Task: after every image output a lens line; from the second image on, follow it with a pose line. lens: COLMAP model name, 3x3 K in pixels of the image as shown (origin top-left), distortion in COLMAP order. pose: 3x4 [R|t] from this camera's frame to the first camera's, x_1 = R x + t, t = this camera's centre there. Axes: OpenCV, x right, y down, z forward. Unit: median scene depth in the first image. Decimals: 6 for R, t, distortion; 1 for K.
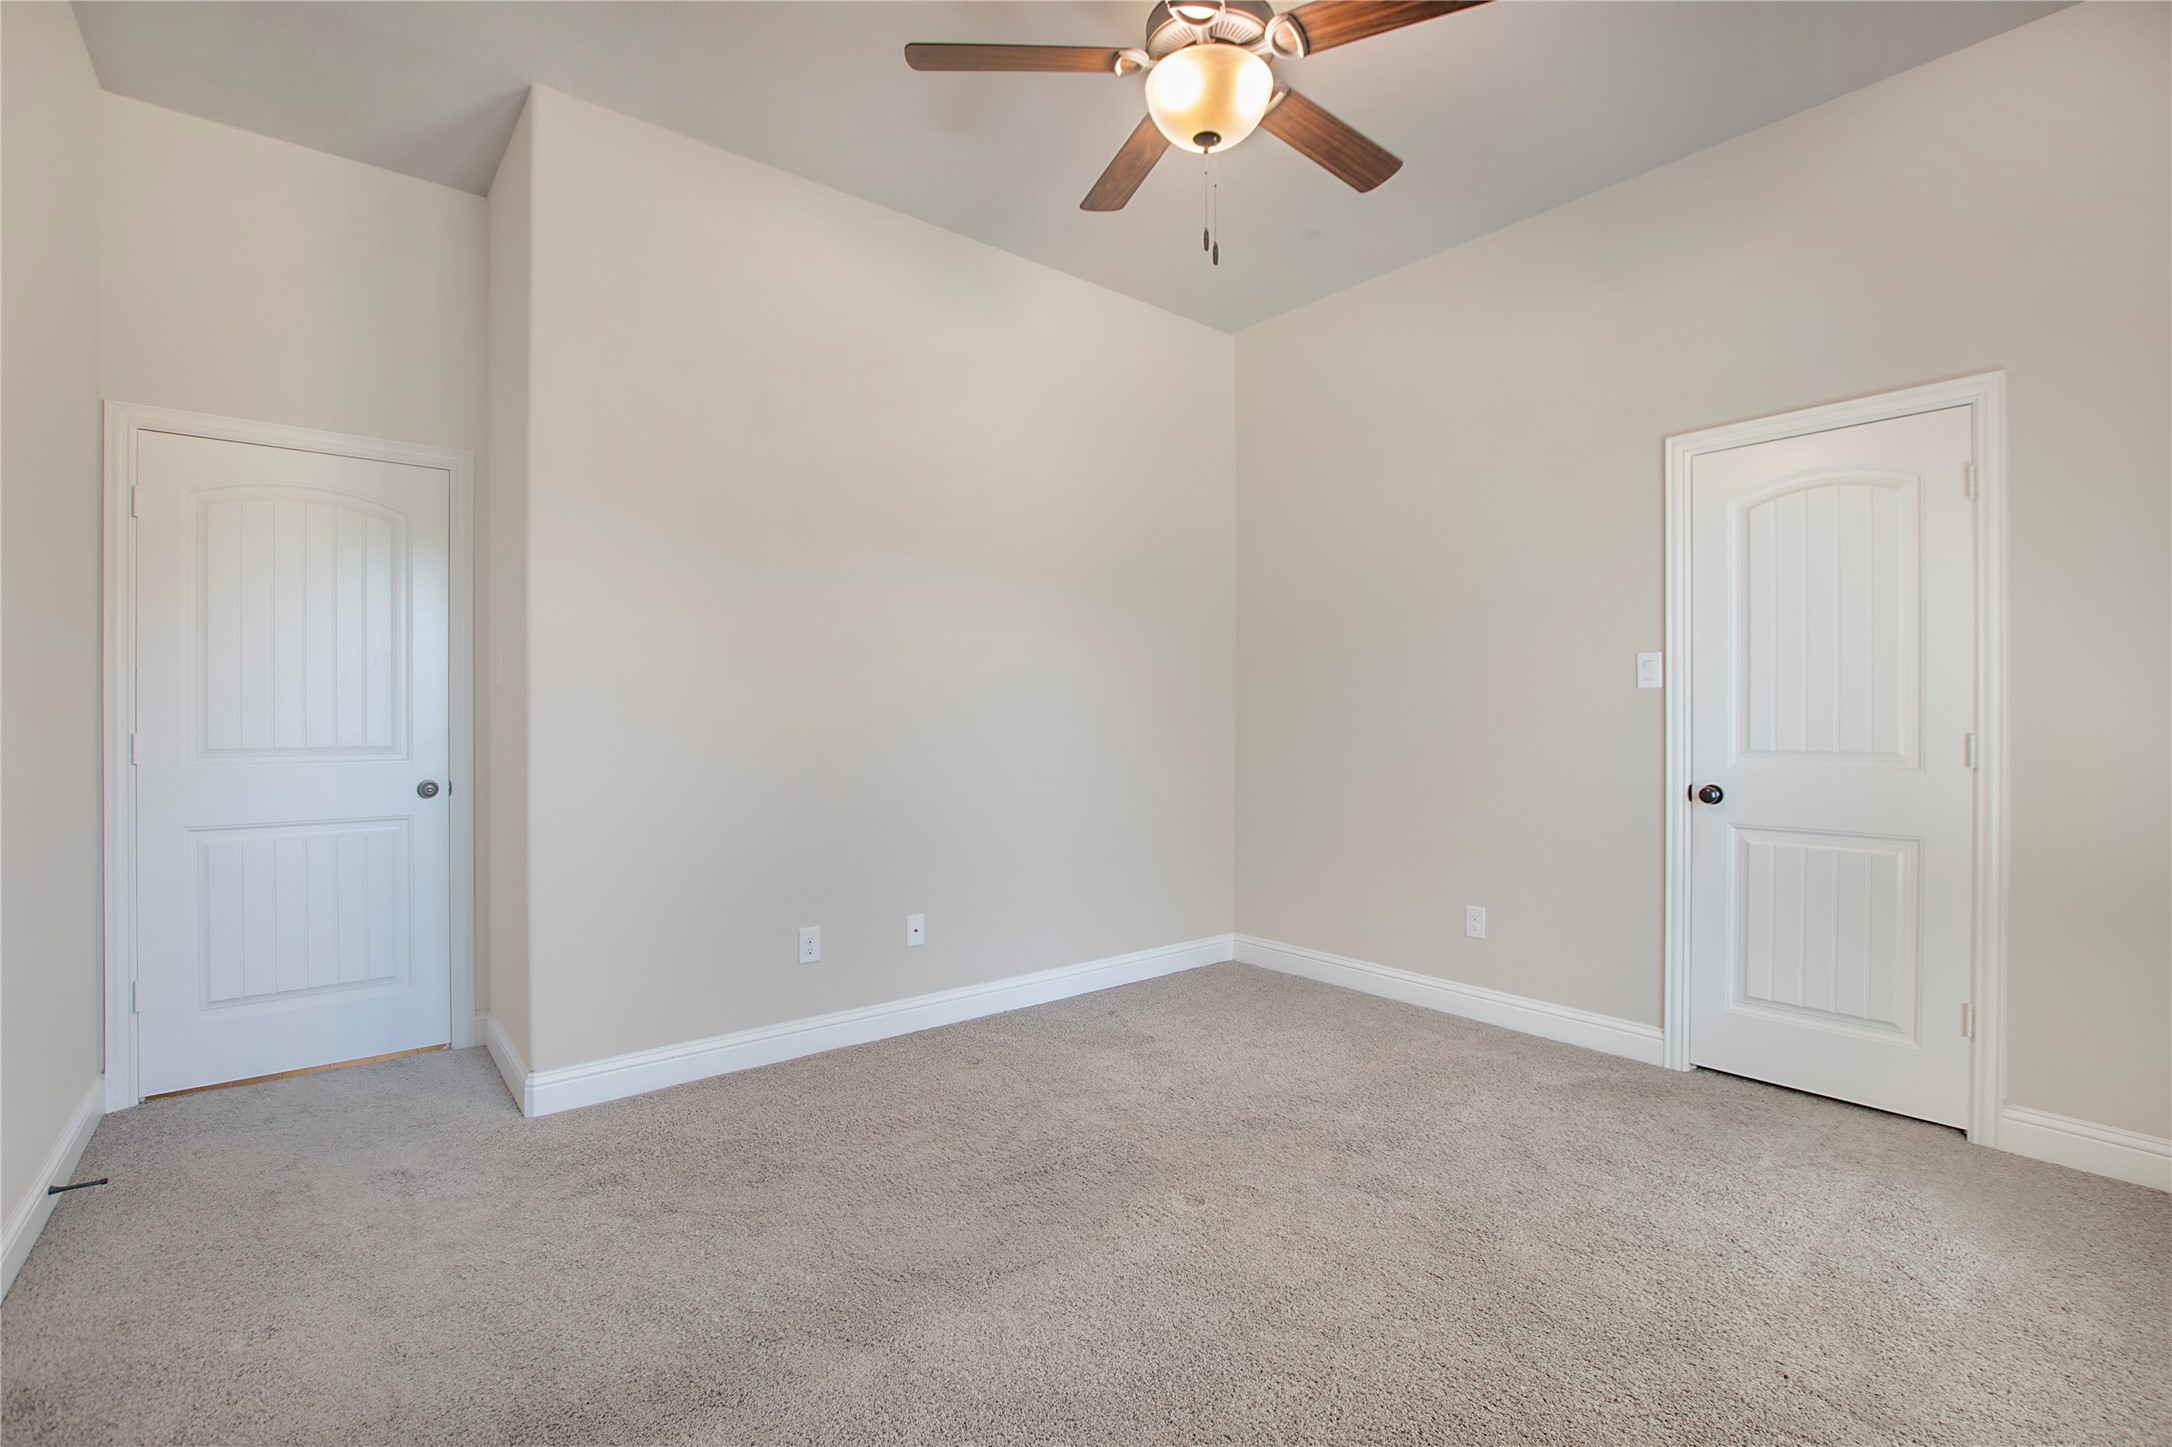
lens RADIAL K [[963.0, 0, 1088.3], [0, 963.0, 730.4], [0, 0, 1]] dist [-0.026105, 0.000270]
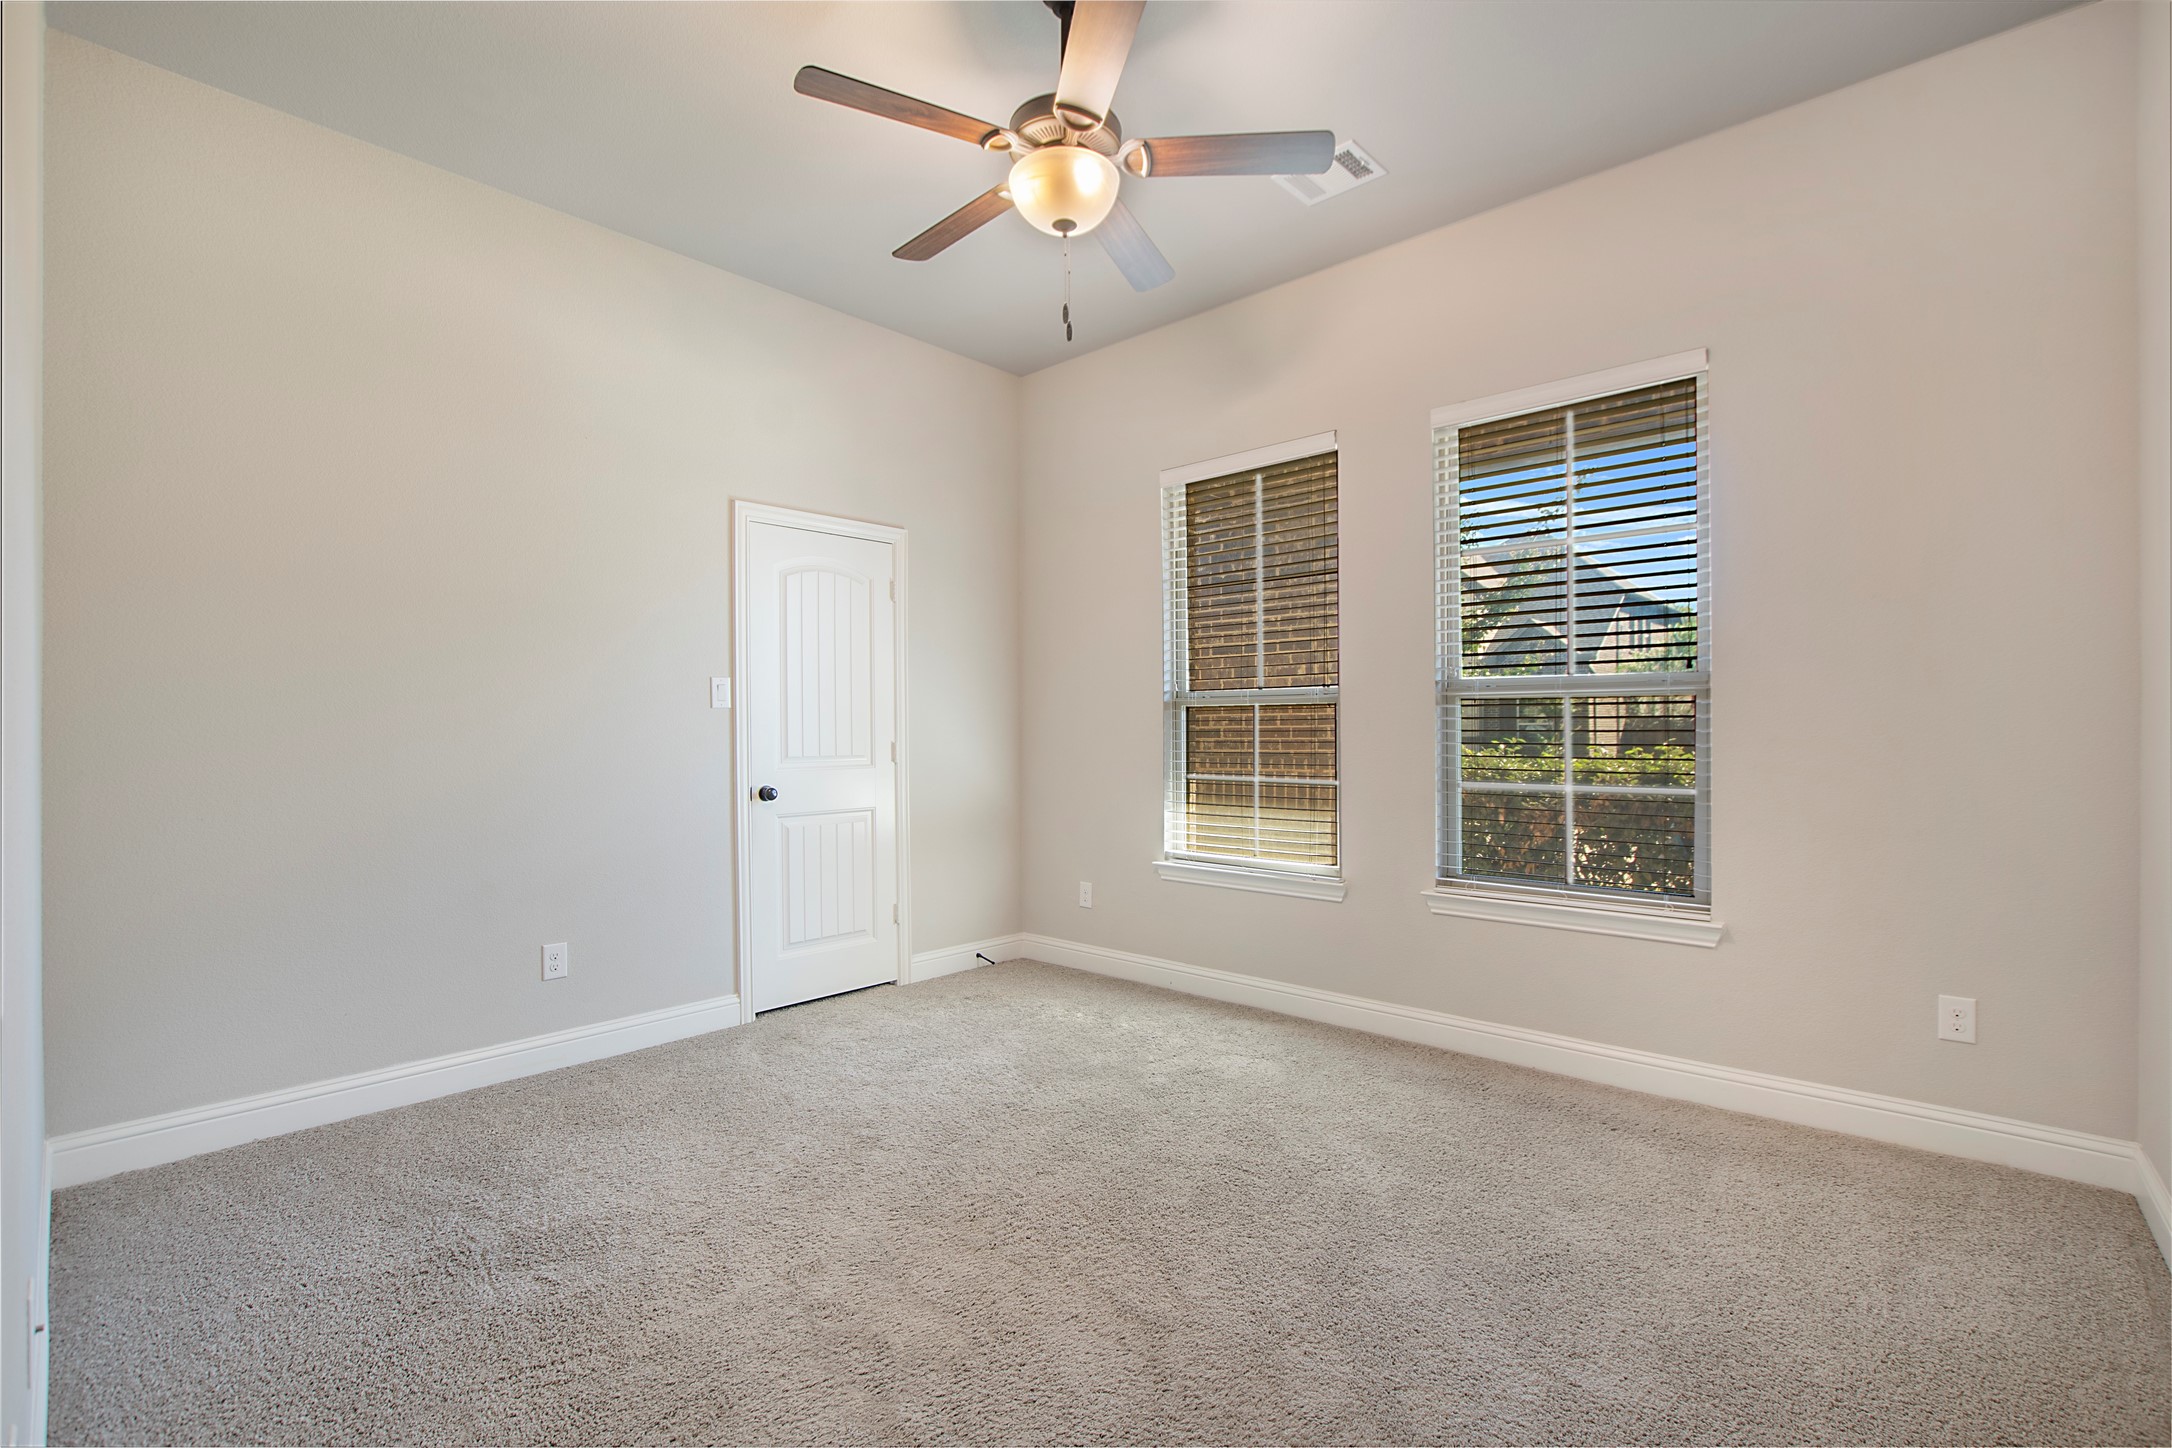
lens RADIAL K [[963.0, 0, 1088.3], [0, 963.0, 730.9], [0, 0, 1]] dist [-0.026105, 0.000270]
pose [[-0.166788, 0.000047, 0.985993, -0.674463], [0.010369, 0.999945, 0.001706, -0.013802], [-0.985938, 0.010509, -0.166779, 0.787198]]
